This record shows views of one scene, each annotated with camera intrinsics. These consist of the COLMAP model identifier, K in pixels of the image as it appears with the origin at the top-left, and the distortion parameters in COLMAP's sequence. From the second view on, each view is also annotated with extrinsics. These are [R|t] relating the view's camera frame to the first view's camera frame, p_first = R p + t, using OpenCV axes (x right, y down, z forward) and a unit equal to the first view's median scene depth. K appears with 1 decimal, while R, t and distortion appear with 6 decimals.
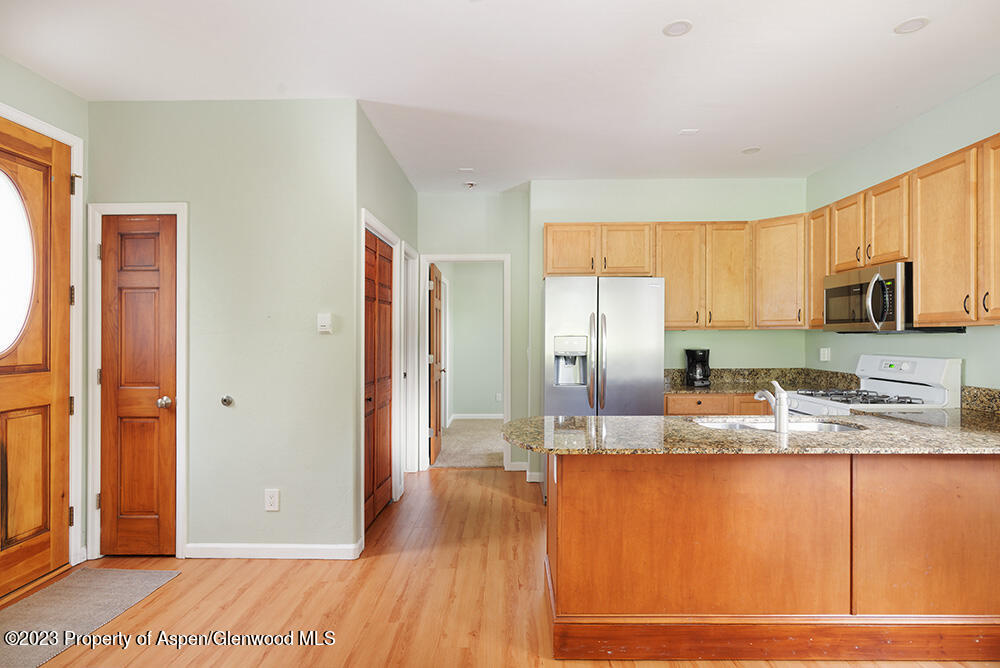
lens RADIAL K [[521.4, 0, 500.0], [0, 521.4, 334.0], [0, 0, 1]] dist [-0.005058, -0.000610]
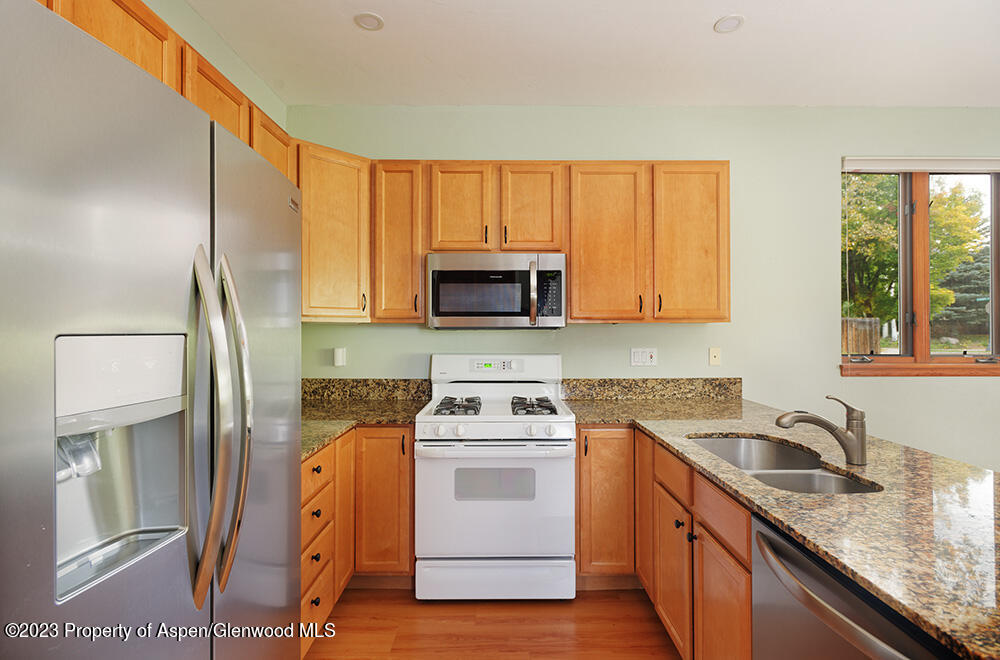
lens RADIAL K [[482.2, 0, 500.0], [0, 482.2, 330.0], [0, 0, 1]] dist [0.001649, 0.000183]
pose [[-0.025221, 0.001893, 0.999680, -0.097501], [-0.003386, 0.999992, -0.001979, 0.001197], [-0.999676, -0.003435, -0.025215, 1.109476]]
